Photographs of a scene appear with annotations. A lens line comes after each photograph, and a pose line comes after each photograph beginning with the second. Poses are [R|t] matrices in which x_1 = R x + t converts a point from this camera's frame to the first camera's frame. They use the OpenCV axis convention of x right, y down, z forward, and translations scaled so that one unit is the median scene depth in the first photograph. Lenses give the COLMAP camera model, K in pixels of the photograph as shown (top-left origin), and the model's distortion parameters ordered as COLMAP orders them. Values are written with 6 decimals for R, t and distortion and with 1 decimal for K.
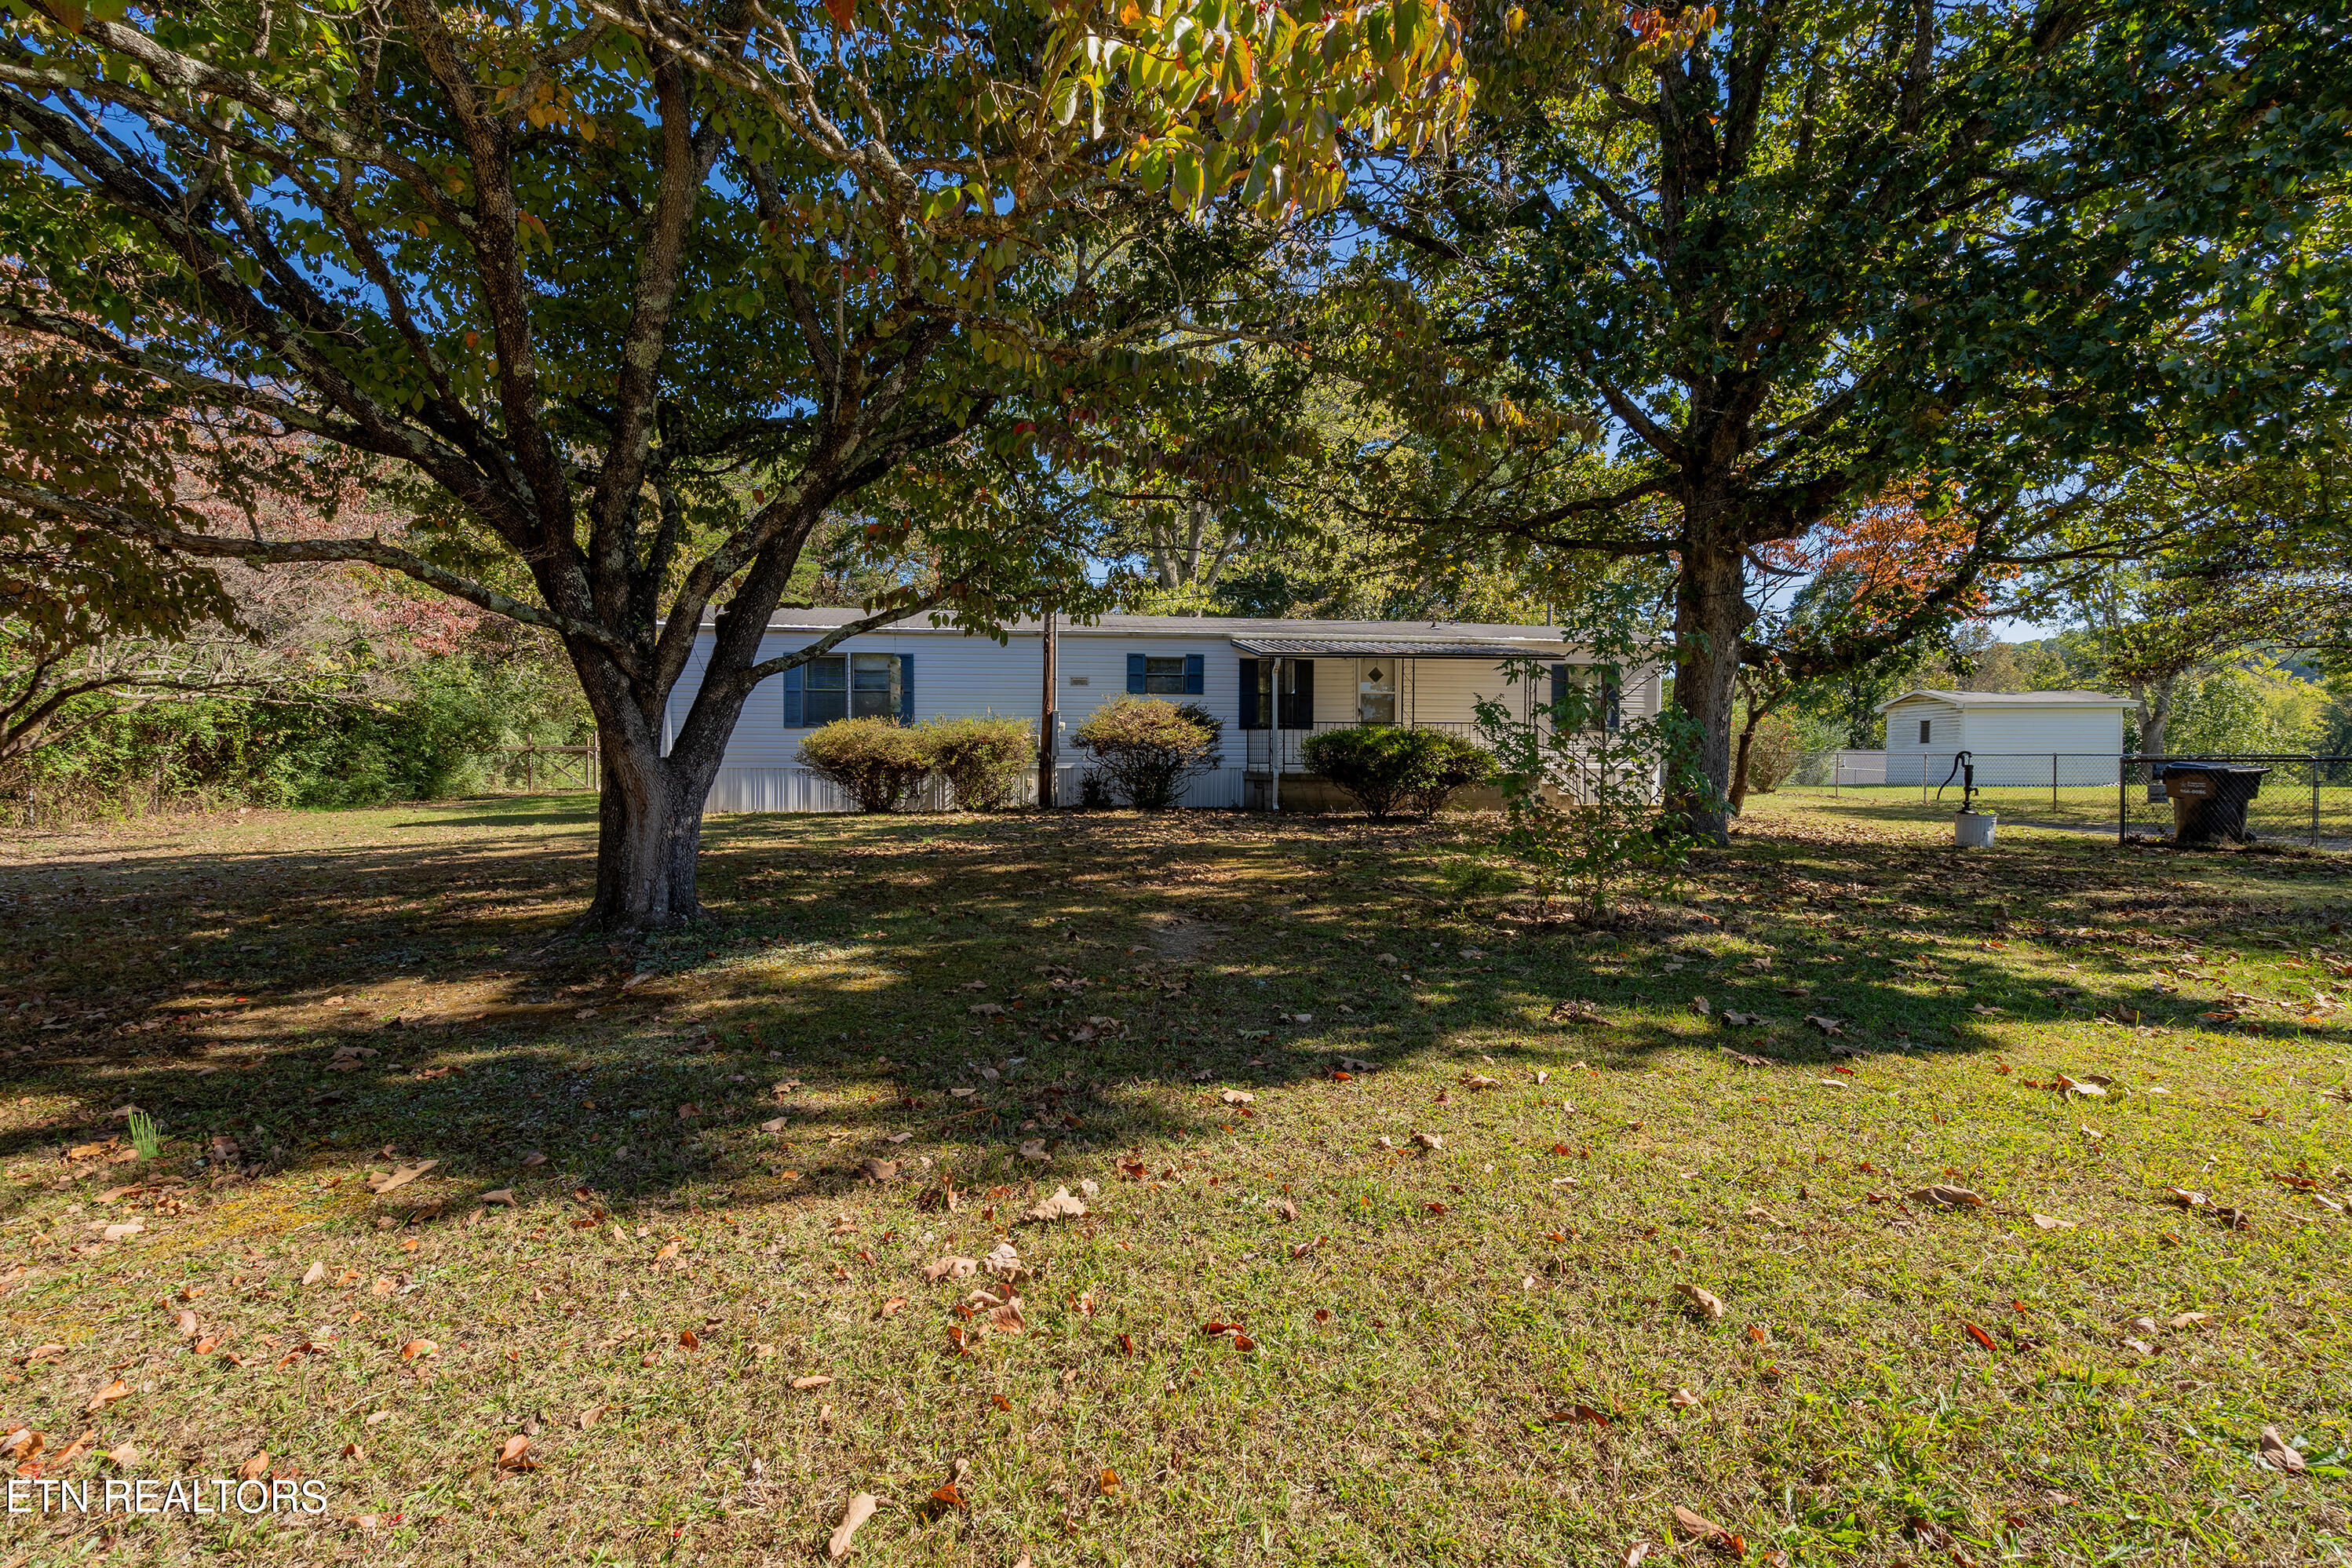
lens RADIAL K [[1065.7, 0, 1176.0], [0, 1065.7, 784.0], [0, 0, 1]] dist [-0.002936, -0.000069]
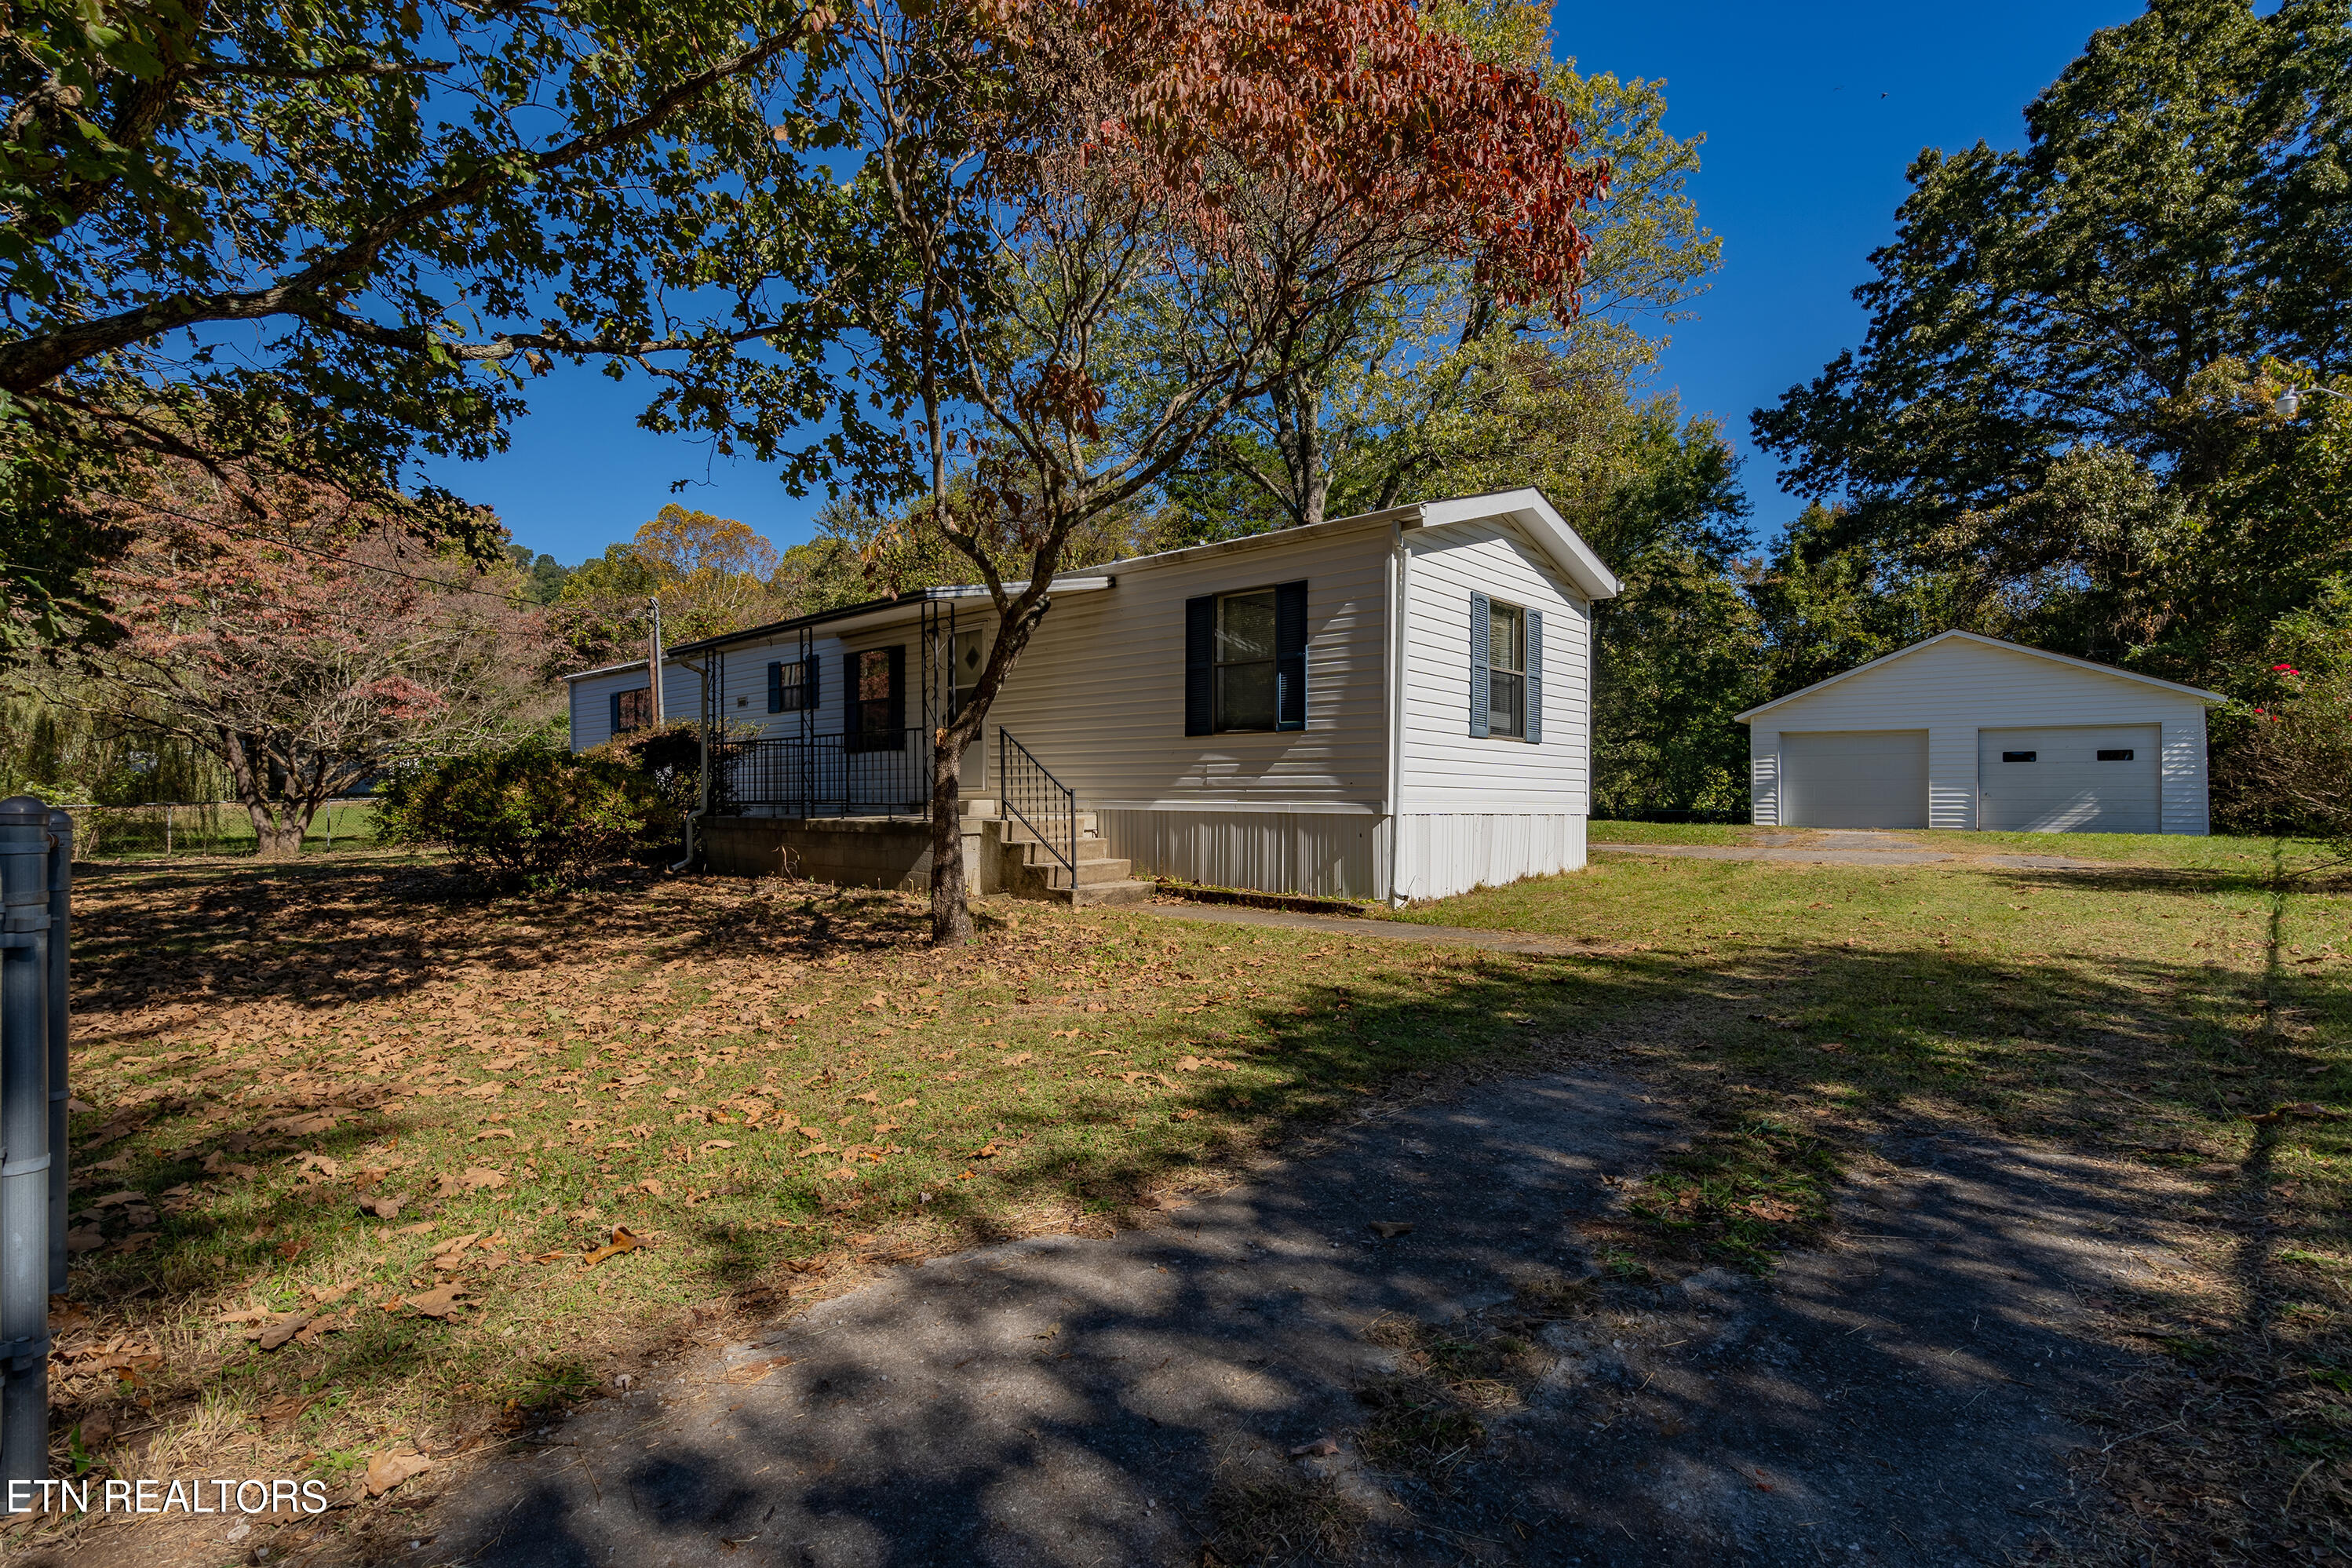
lens RADIAL K [[1106.2, 0, 1182.5], [0, 1106.2, 785.4], [0, 0, 1]] dist [-0.004052, -0.000681]
pose [[0.620261, -0.006112, -0.784372, 0.794126], [-0.006793, 0.999890, -0.013163, -0.020895], [0.784366, 0.013493, 0.620151, 0.720534]]
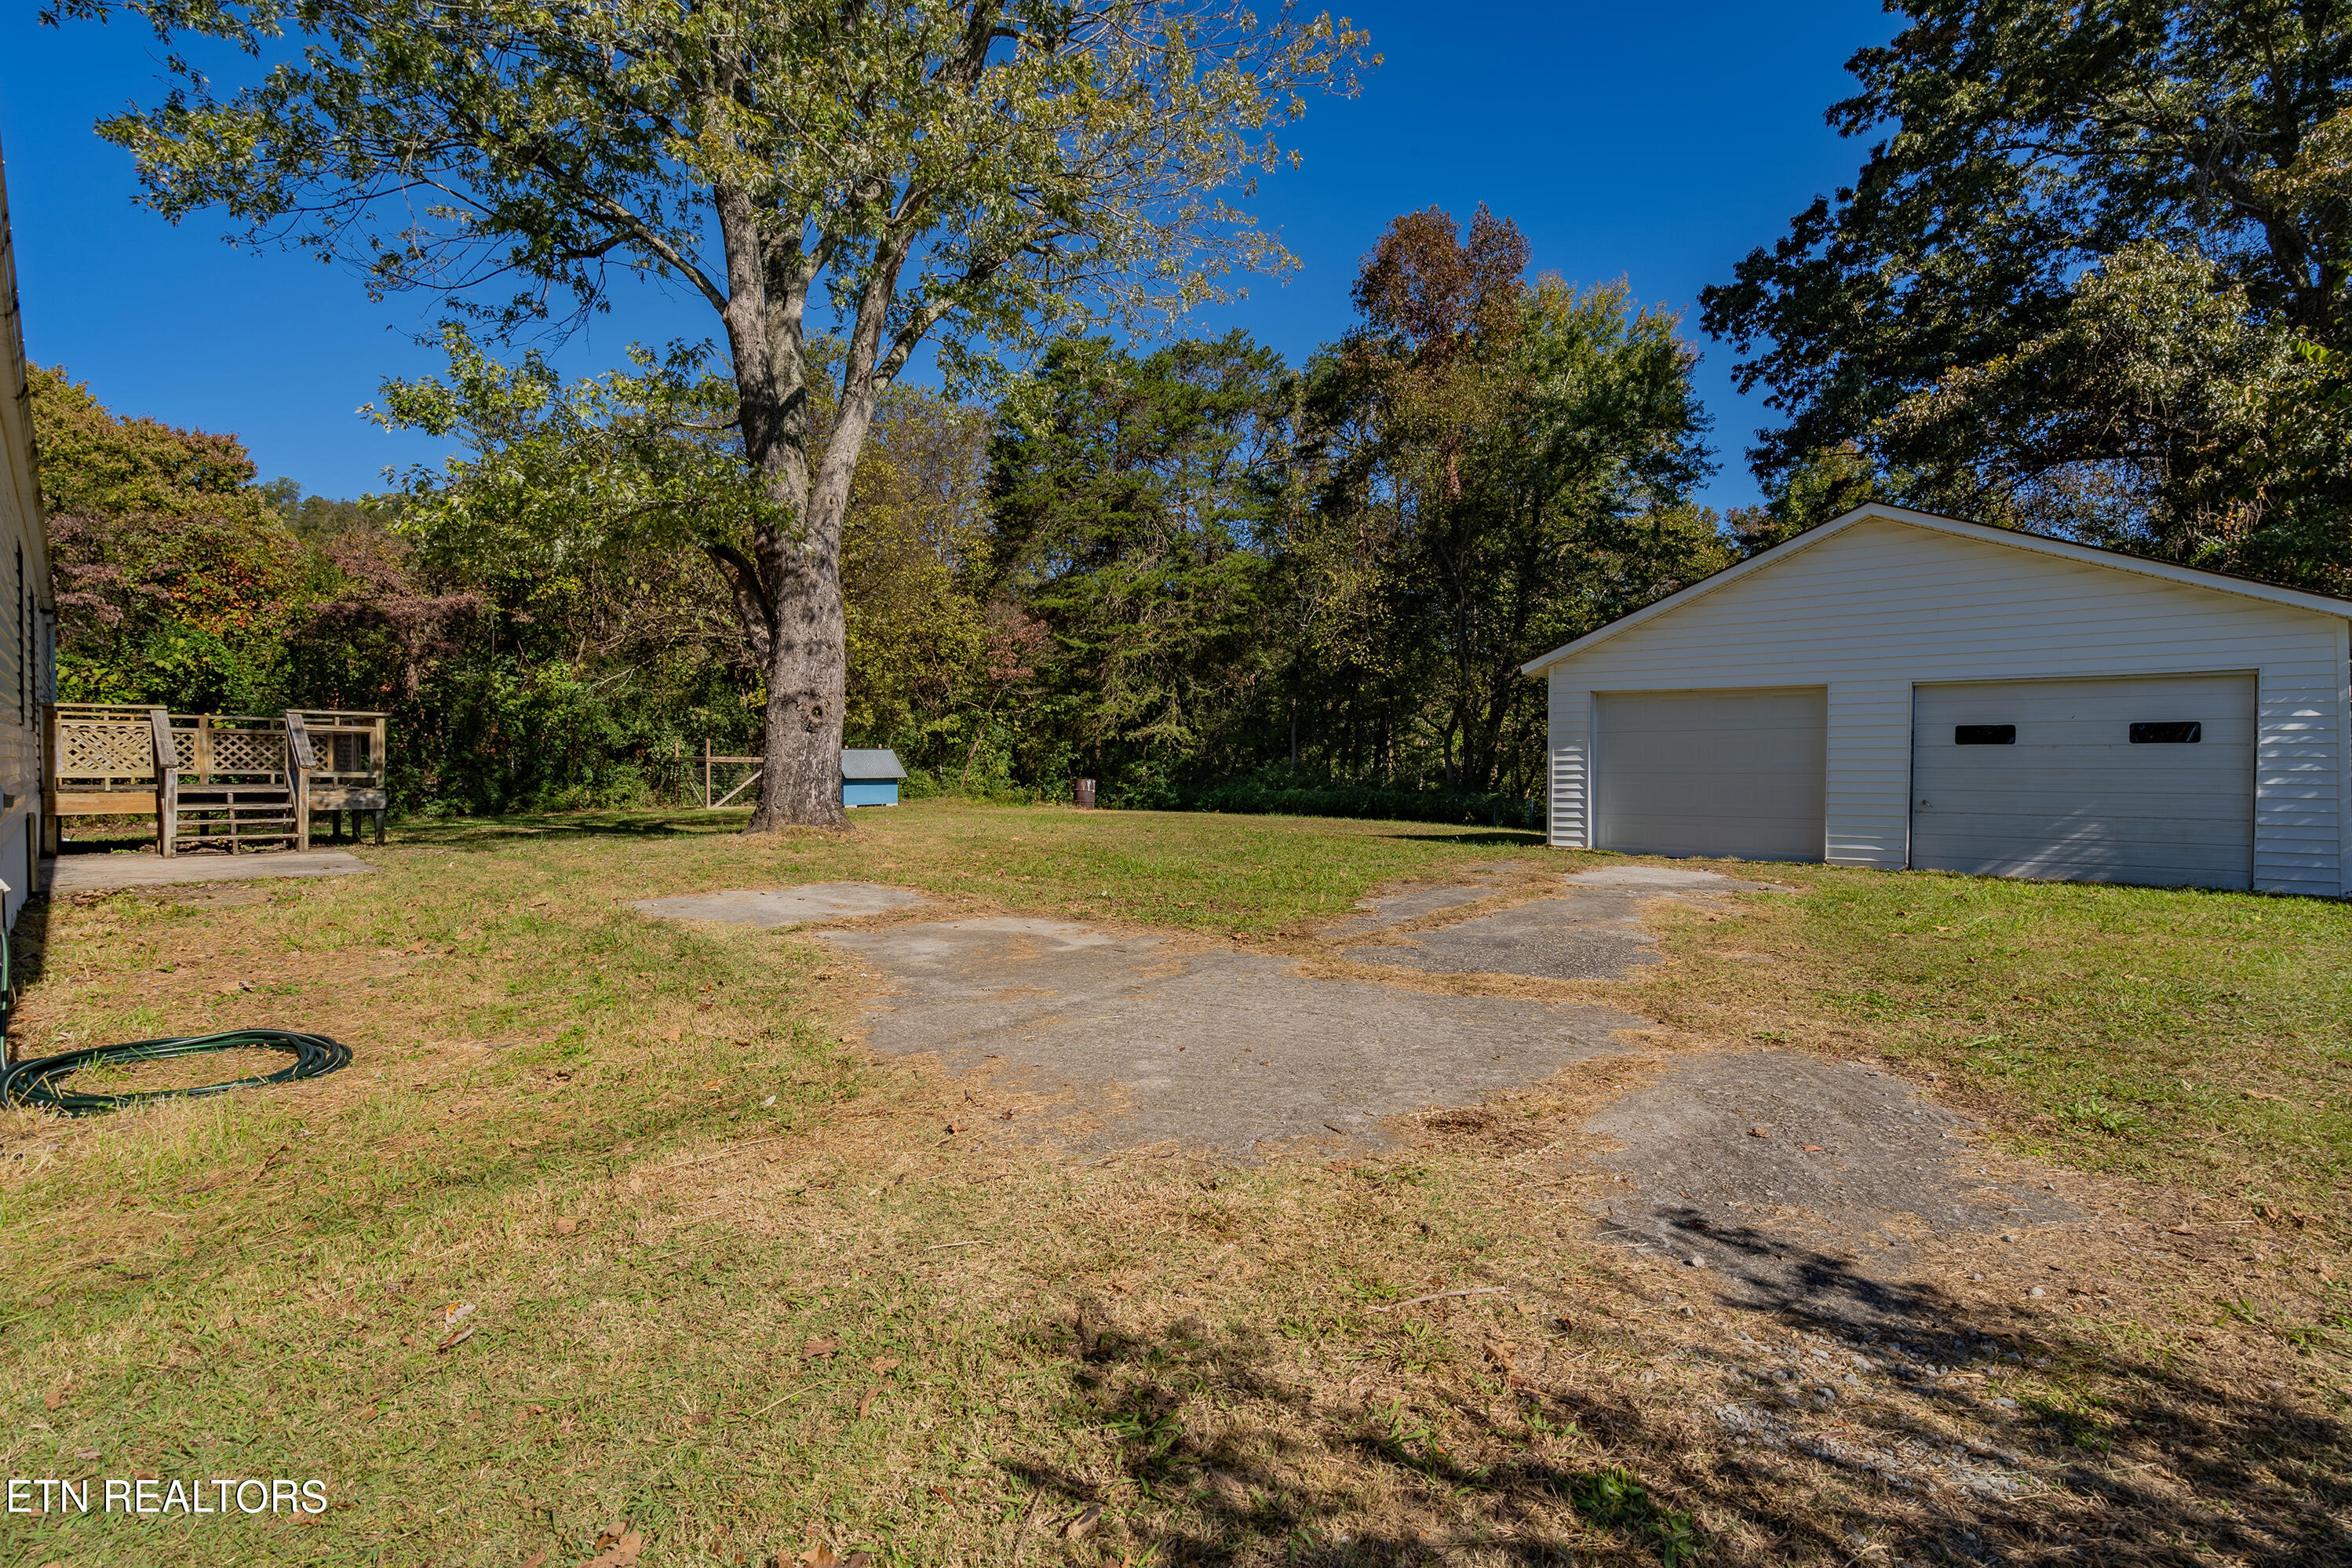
lens RADIAL K [[1081.3, 0, 1176.0], [0, 1081.3, 784.0], [0, 0, 1]] dist [-0.009877, -0.001329]
pose [[0.580952, 0.018131, -0.813736, 0.677059], [-0.016490, 0.999809, 0.010504, -0.040427], [0.813771, 0.007316, 0.581140, 1.320082]]
